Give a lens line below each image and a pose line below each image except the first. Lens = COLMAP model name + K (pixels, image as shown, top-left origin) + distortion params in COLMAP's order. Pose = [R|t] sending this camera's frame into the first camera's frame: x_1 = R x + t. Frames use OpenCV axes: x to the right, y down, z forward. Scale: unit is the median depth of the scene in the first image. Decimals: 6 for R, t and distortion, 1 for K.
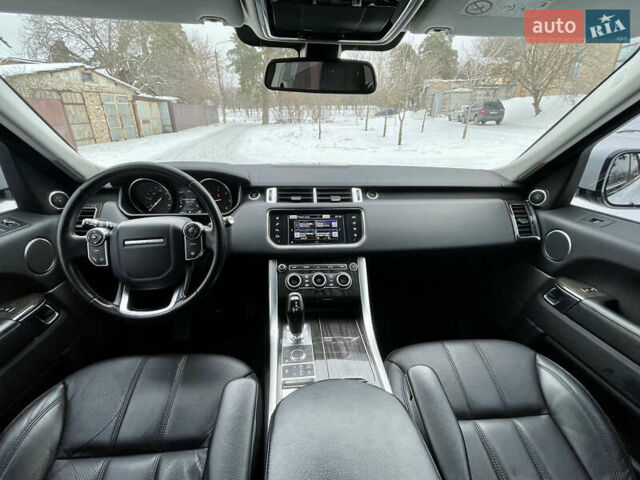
lens RADIAL K [[298.7, 0, 324.4], [0, 298.7, 240.7], [0, 0, 1]] dist [-0.008033, 0.003405]
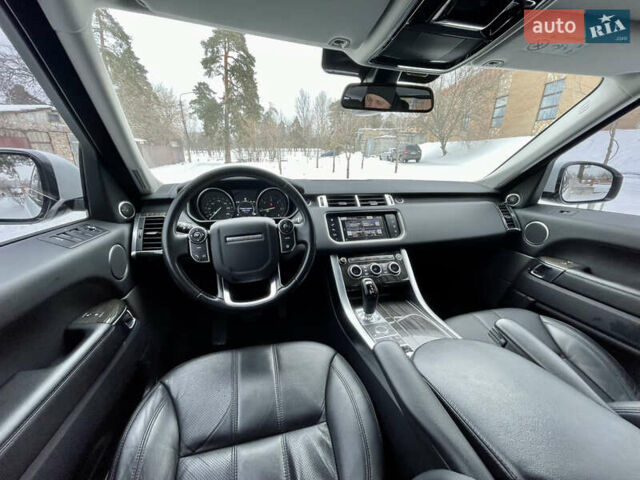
lens RADIAL K [[255.7, 0, 323.0], [0, 255.7, 239.7], [0, 0, 1]] dist [-0.003505, 0.000555]
pose [[0.985821, -0.049060, 0.160466, -0.342362], [0.062067, 0.995091, -0.077077, 0.073570], [-0.155897, 0.085944, 0.984027, 0.023664]]
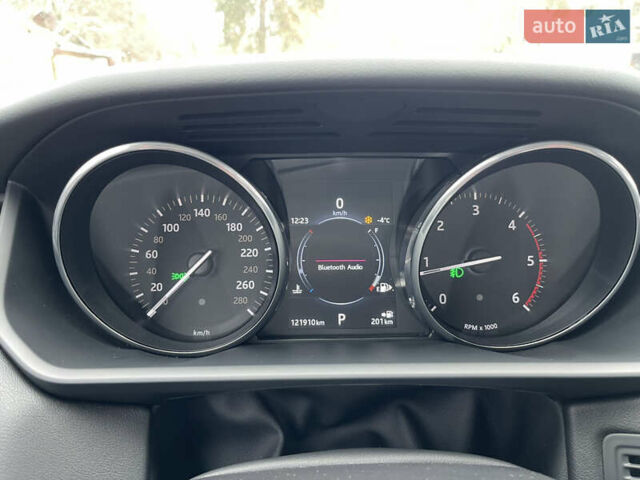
lens RADIAL K [[499.0, 0, 319.8], [0, 499.0, 241.6], [0, 0, 1]] dist [0.001587, -0.003911]
pose [[0.998164, 0.008672, -0.059938, -0.467893], [-0.013888, 0.996097, -0.087161, -0.124597], [0.058948, 0.087833, 0.994389, 0.694082]]
